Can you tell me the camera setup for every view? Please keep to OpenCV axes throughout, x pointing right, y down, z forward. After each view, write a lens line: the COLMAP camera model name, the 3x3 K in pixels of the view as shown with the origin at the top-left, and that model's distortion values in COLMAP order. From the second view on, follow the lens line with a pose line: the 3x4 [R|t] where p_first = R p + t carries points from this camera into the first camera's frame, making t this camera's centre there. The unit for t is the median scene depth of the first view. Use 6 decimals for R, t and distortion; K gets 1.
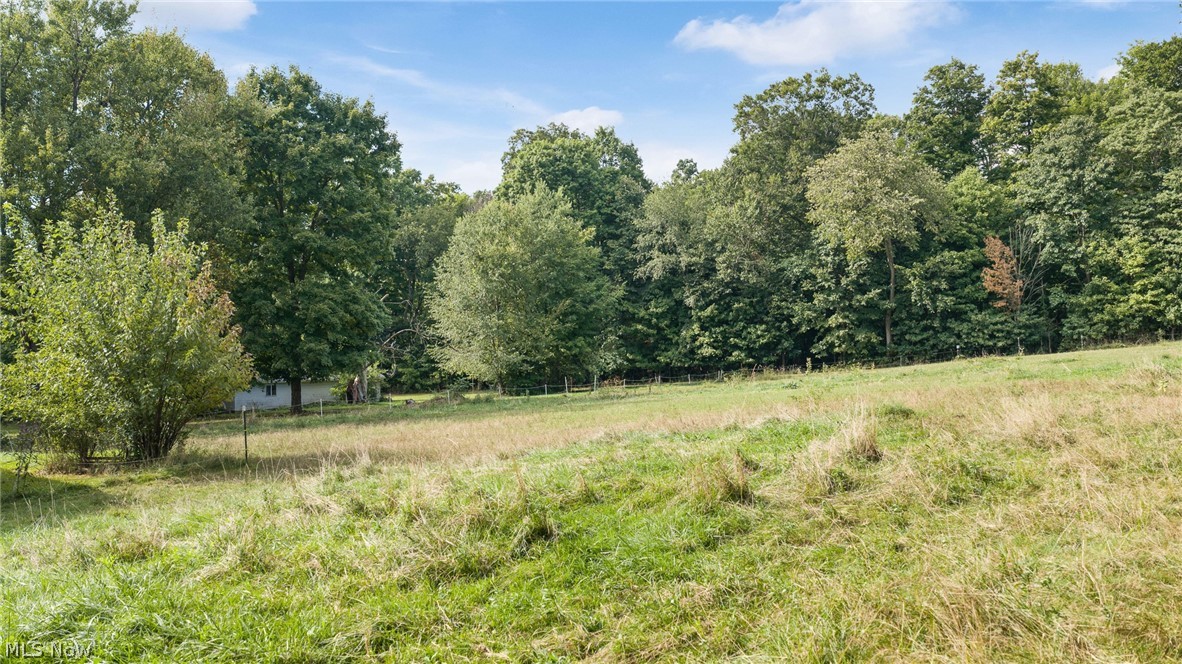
lens RADIAL K [[970.9, 0, 587.9], [0, 970.9, 330.0], [0, 0, 1]] dist [-0.032932, -0.023957]
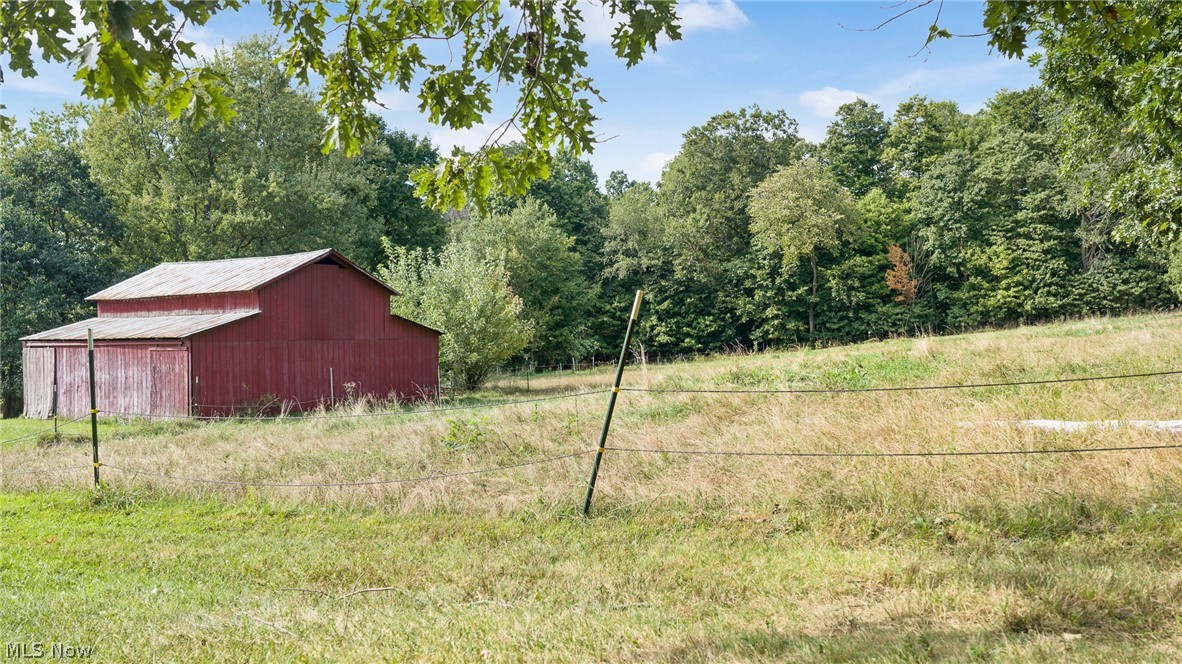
lens RADIAL K [[970.9, 0, 593.3], [0, 970.9, 331.4], [0, 0, 1]] dist [-0.032932, -0.023957]
pose [[0.991657, -0.007127, 0.128709, -0.126764], [0.006549, 0.999966, 0.004916, 0.006850], [-0.128739, -0.004033, 0.991670, -0.194039]]
